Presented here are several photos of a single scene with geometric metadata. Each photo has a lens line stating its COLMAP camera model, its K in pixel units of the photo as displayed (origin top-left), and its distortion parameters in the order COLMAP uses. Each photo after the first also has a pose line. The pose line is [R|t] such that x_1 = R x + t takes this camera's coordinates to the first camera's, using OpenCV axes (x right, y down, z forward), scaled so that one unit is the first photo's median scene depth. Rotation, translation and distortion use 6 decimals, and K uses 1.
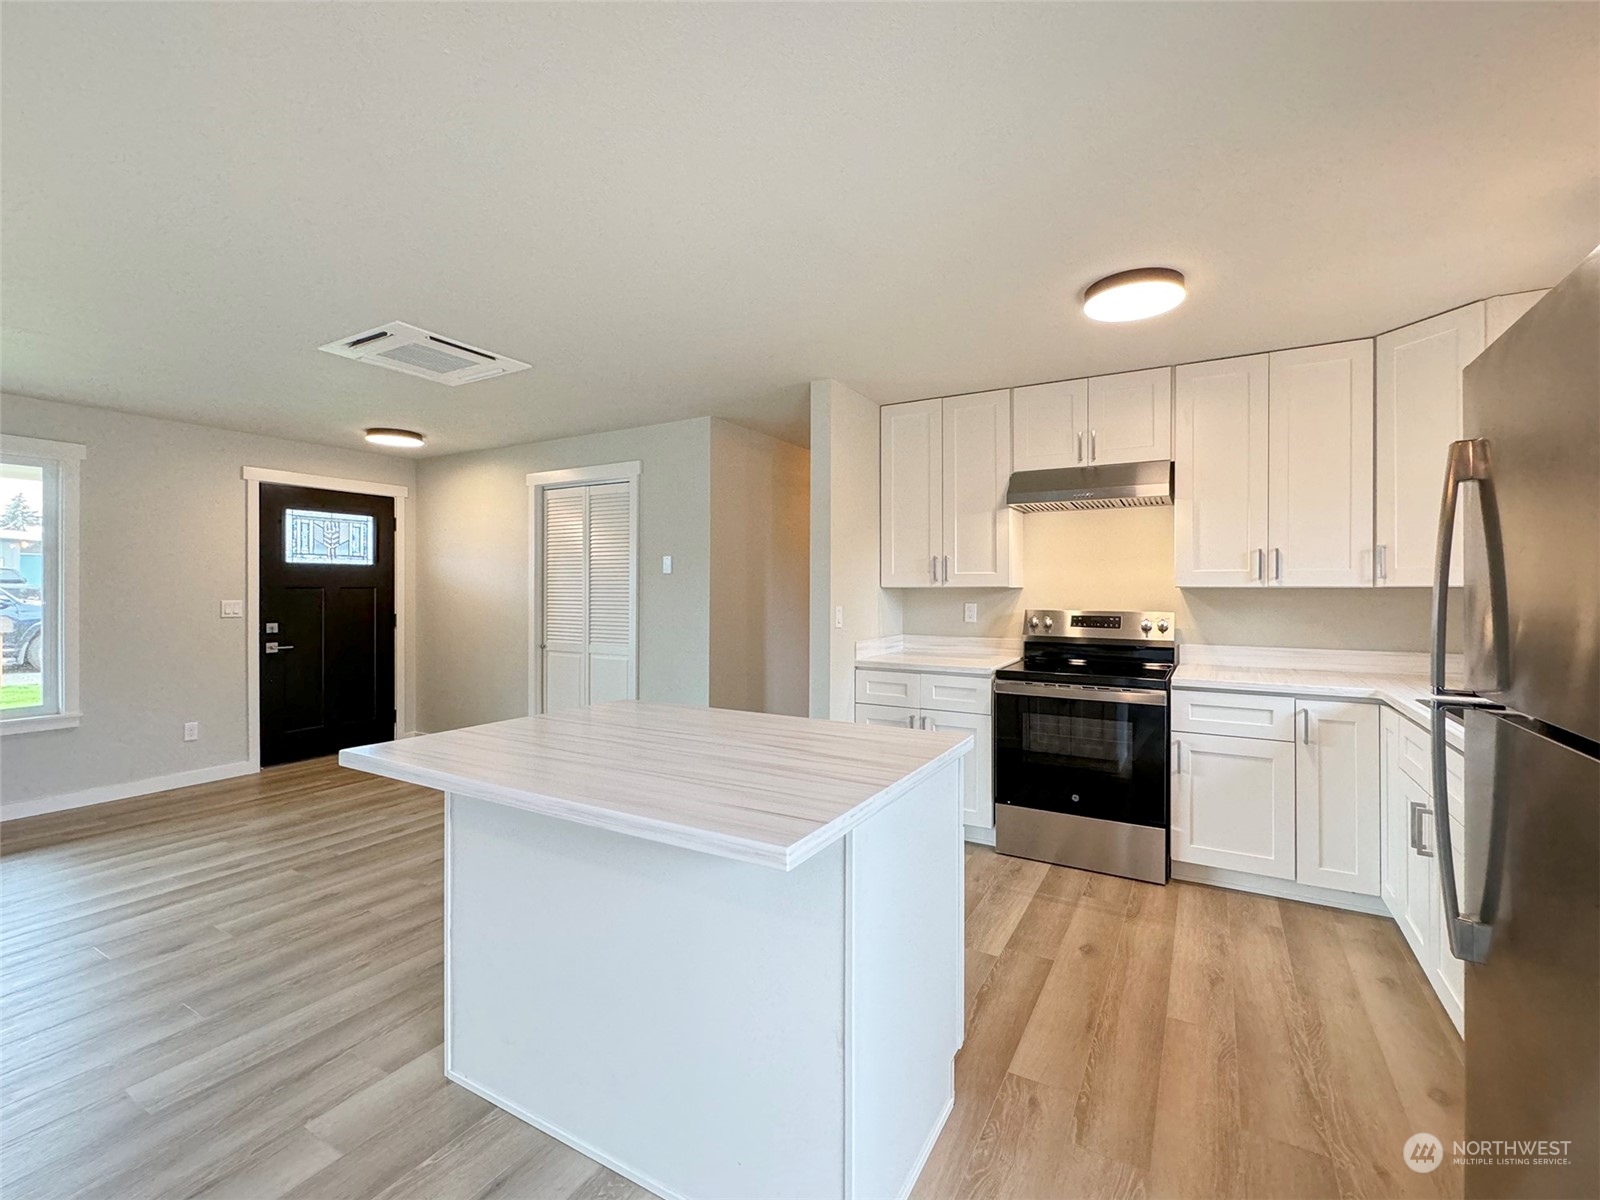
lens RADIAL K [[685.4, 0, 833.0], [0, 685.4, 592.2], [0, 0, 1]] dist [-0.001915, 0.000084]
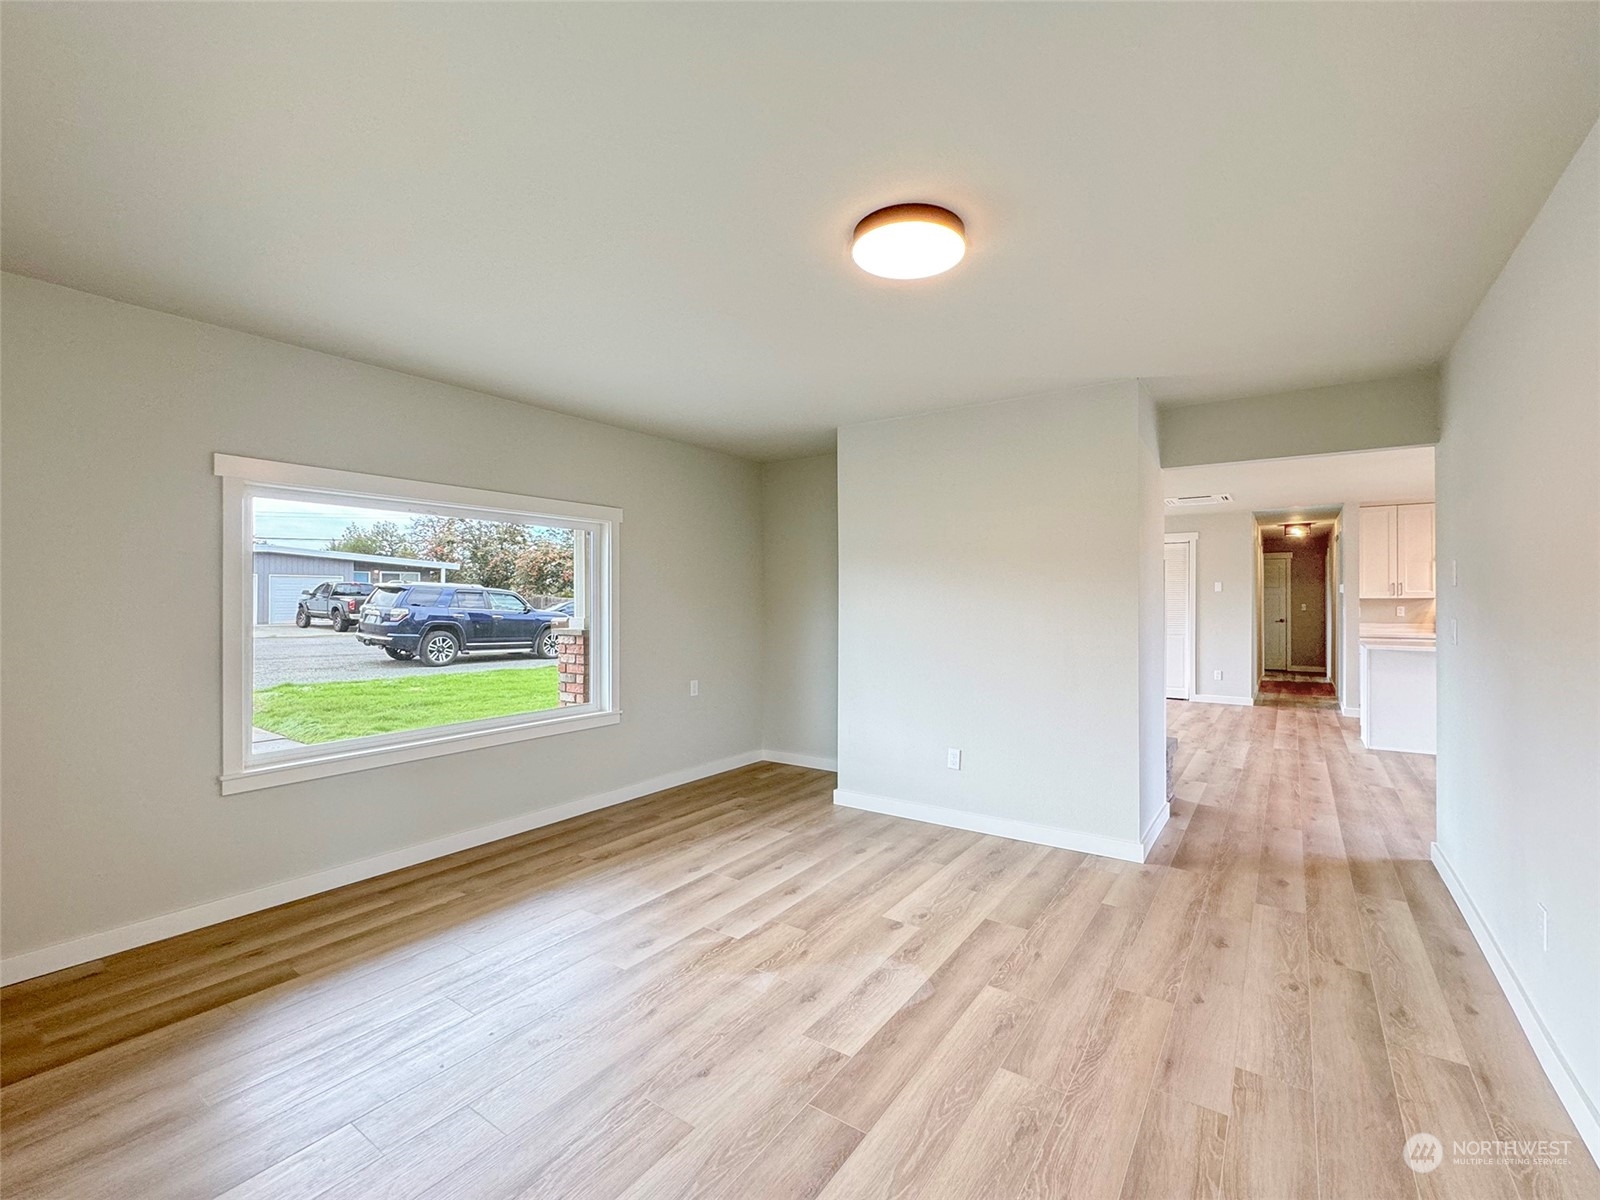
lens RADIAL K [[653.7, 0, 881.1], [0, 653.7, 606.7], [0, 0, 1]] dist [-0.000291, 0.000030]
pose [[0.998244, -0.001120, -0.059218, -1.353374], [0.001497, 0.999979, 0.006327, 0.002960], [0.059209, -0.006405, 0.998225, -1.112590]]
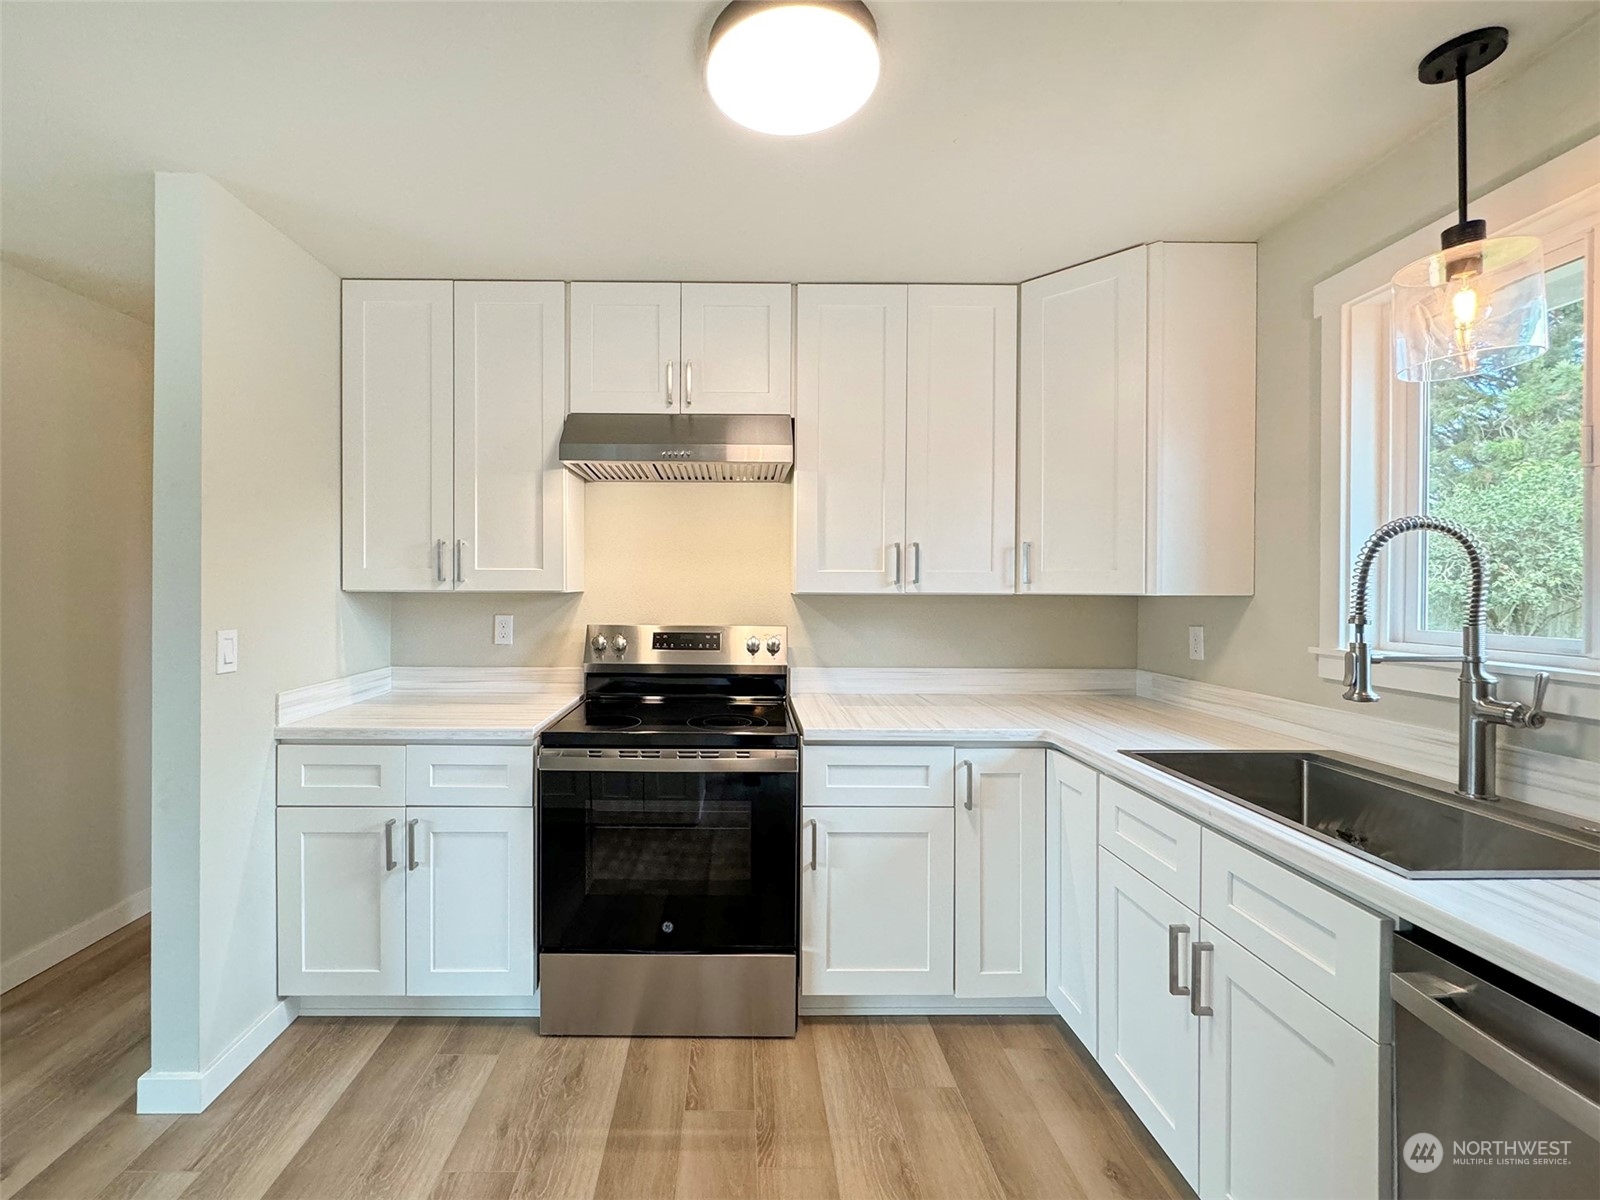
lens RADIAL K [[679.1, 0, 743.0], [0, 679.1, 591.8], [0, 0, 1]] dist [-0.000150, 0.000038]
pose [[0.872804, -0.000390, 0.488071, 0.097620], [-0.001148, 0.999995, 0.002852, -0.009901], [-0.488070, -0.003049, 0.872799, 0.376460]]
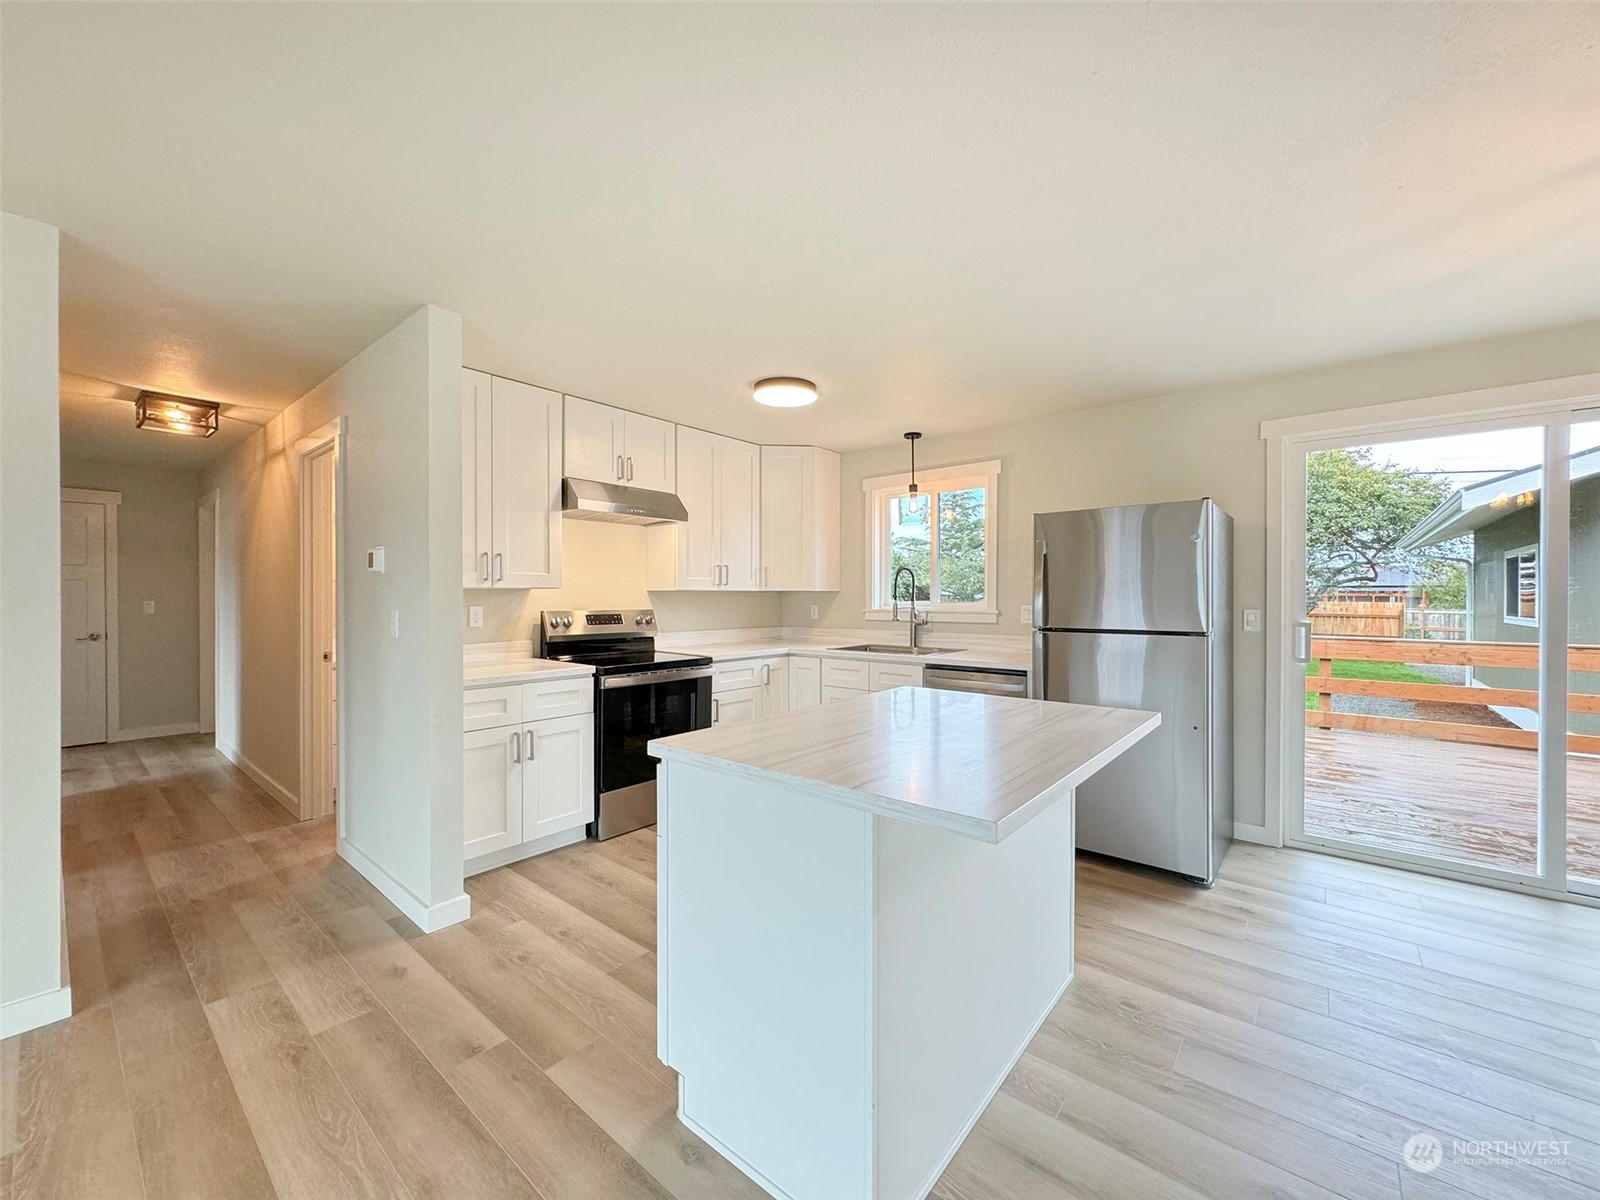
lens RADIAL K [[637.8, 0, 800.0], [0, 637.8, 600.0], [0, 0, 1]] dist [-0.001465, -0.000130]
pose [[0.193973, -0.008270, 0.980972, -0.625633], [0.001915, 0.999966, 0.008051, 0.002615], [-0.981005, 0.000317, 0.193982, 0.484955]]
